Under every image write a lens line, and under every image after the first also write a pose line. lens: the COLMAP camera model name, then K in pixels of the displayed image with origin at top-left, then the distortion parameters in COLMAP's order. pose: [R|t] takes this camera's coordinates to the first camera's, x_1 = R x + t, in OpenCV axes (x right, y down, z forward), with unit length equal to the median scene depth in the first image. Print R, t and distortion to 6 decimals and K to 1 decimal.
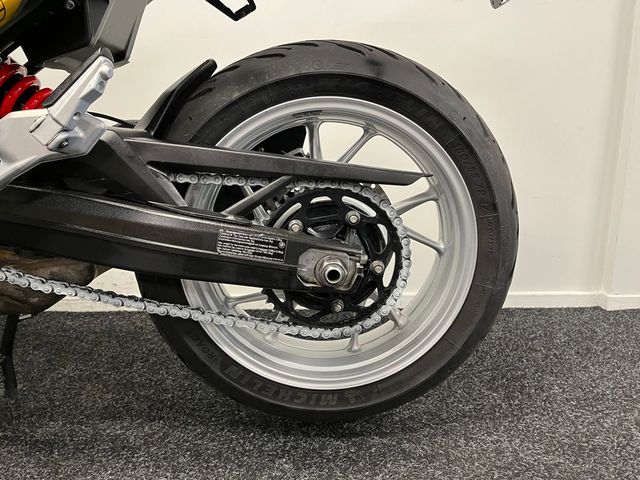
lens RADIAL K [[490.8, 0, 328.2], [0, 490.8, 241.3], [0, 0, 1]] dist [0.078418, -0.110936]
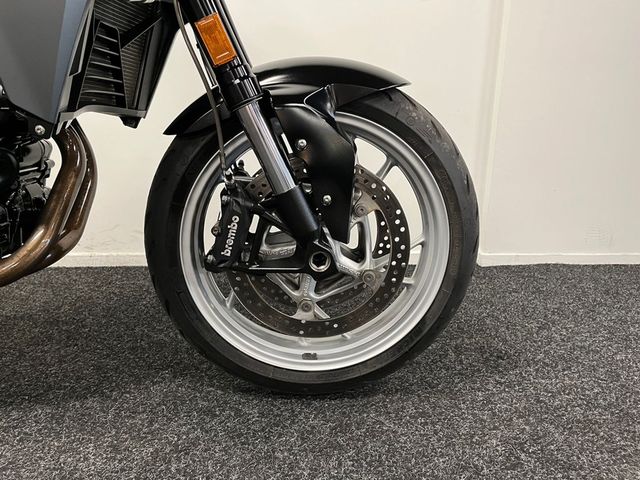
lens RADIAL K [[490.8, 0, 323.3], [0, 490.8, 238.6], [0, 0, 1]] dist [0.078418, -0.110936]
pose [[0.999572, 0.003583, 0.029042, 0.274172], [-0.004982, 0.998823, 0.048256, 0.032017], [-0.028835, -0.048380, 0.998413, -0.273864]]
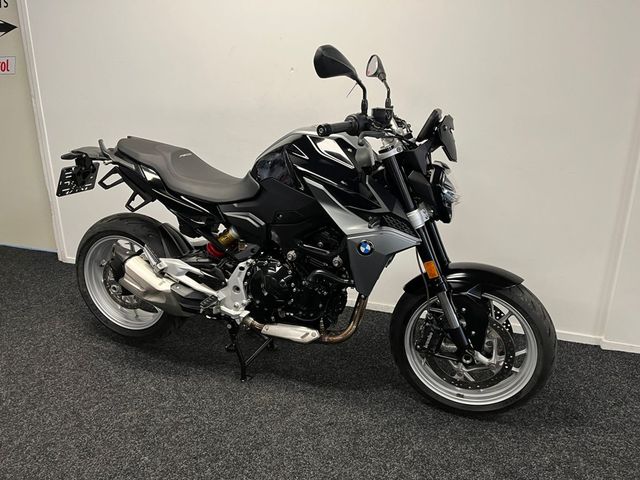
lens RADIAL K [[490.8, 0, 311.2], [0, 490.8, 241.6], [0, 0, 1]] dist [0.078418, -0.110936]
pose [[0.928237, 0.112992, -0.354412, 0.373382], [-0.079785, 0.991053, 0.107000, -0.571056], [0.363331, -0.071044, 0.928947, -1.565174]]
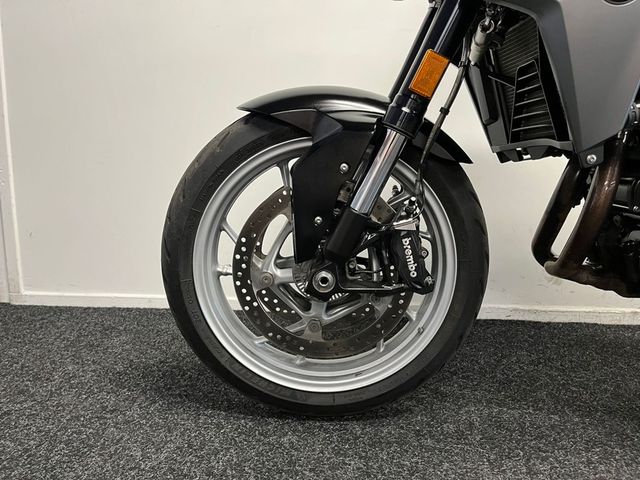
lens RADIAL K [[490.8, 0, 318.6], [0, 490.8, 239.2], [0, 0, 1]] dist [0.078418, -0.110936]
pose [[0.996387, 0.024986, -0.081165, -1.835210], [-0.028154, 0.998876, -0.038128, 0.037424], [0.080121, 0.040275, 0.995971, -0.180074]]
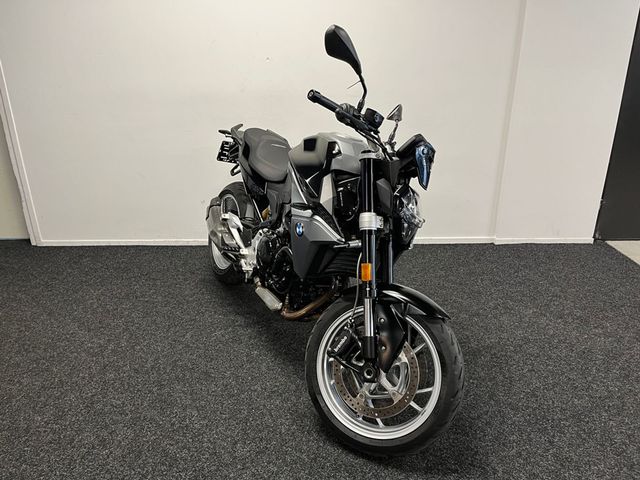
lens RADIAL K [[490.8, 0, 318.1], [0, 490.8, 244.0], [0, 0, 1]] dist [0.078418, -0.110936]
pose [[0.999207, 0.001859, -0.039775, -0.433271], [0.004677, 0.986517, 0.163594, -0.503564], [0.039543, -0.163650, 0.985726, -2.731319]]
